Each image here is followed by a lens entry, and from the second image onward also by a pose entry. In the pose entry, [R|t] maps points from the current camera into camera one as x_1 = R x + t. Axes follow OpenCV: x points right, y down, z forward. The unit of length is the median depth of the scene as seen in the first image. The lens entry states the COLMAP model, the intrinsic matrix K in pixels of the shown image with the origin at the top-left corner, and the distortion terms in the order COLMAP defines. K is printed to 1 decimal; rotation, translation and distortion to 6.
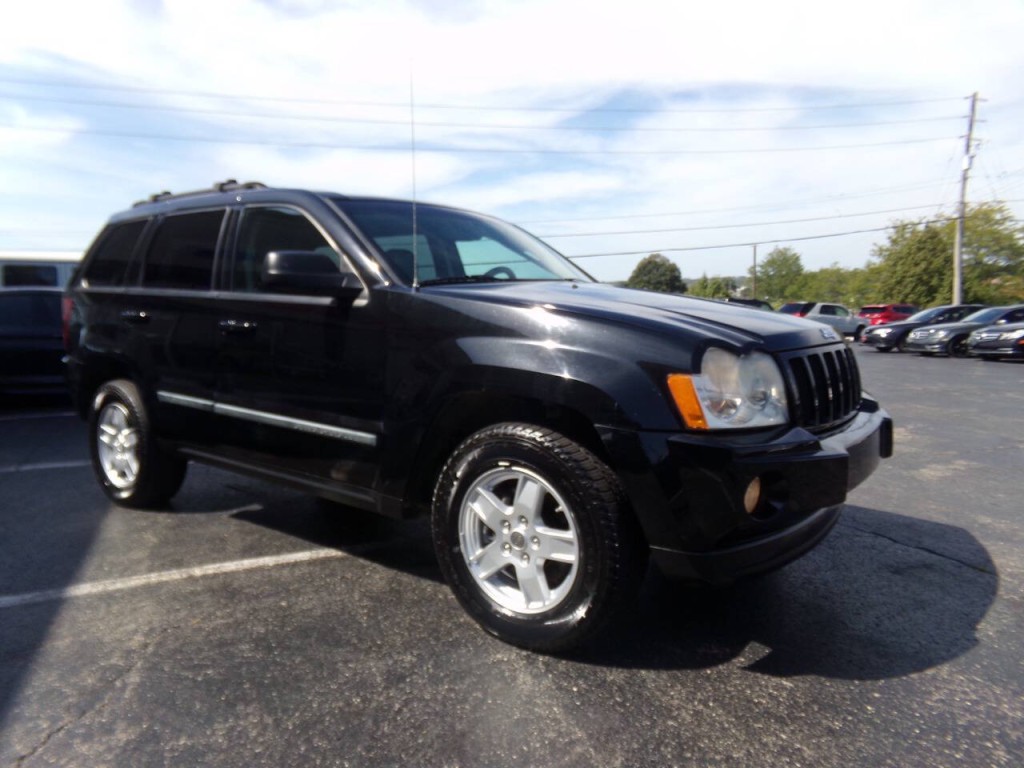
lens RADIAL K [[700.2, 0, 501.4], [0, 700.2, 385.1], [0, 0, 1]] dist [0.001305, 0.031248]
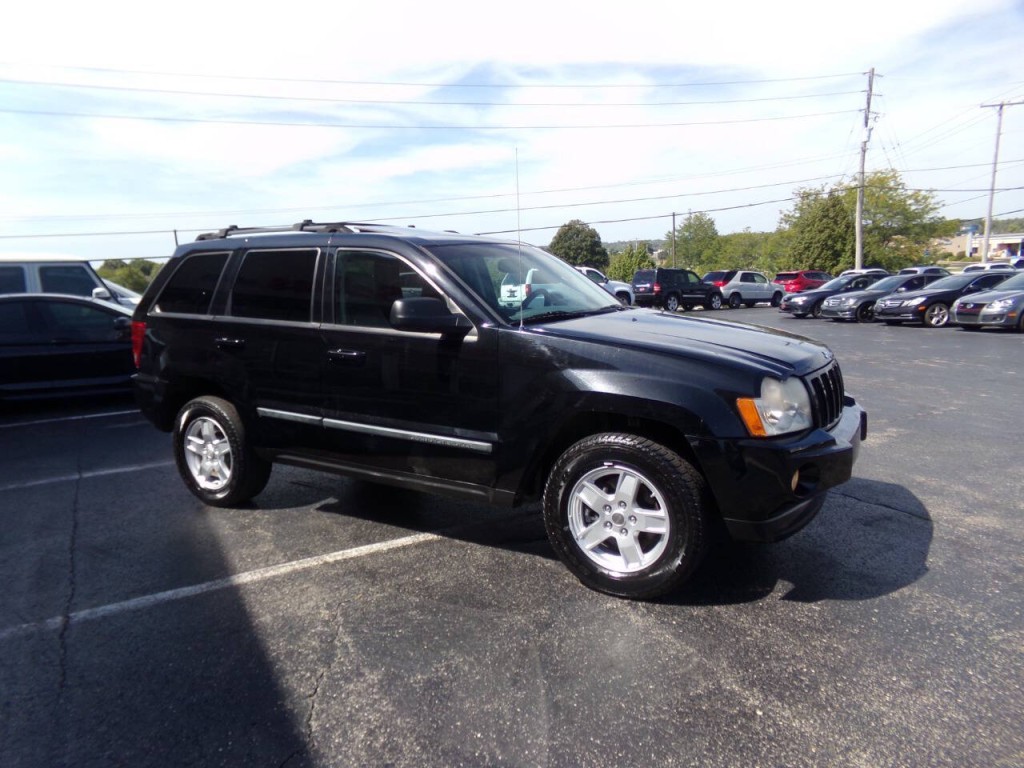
lens RADIAL K [[693.9, 0, 512.0], [0, 693.9, 384.0], [0, 0, 1]] dist [-0.022181, 0.077422]
pose [[0.993412, -0.038429, 0.107963, -0.286192], [0.034123, 0.998558, 0.041452, -0.092150], [-0.109400, -0.037495, 0.993290, -0.266961]]
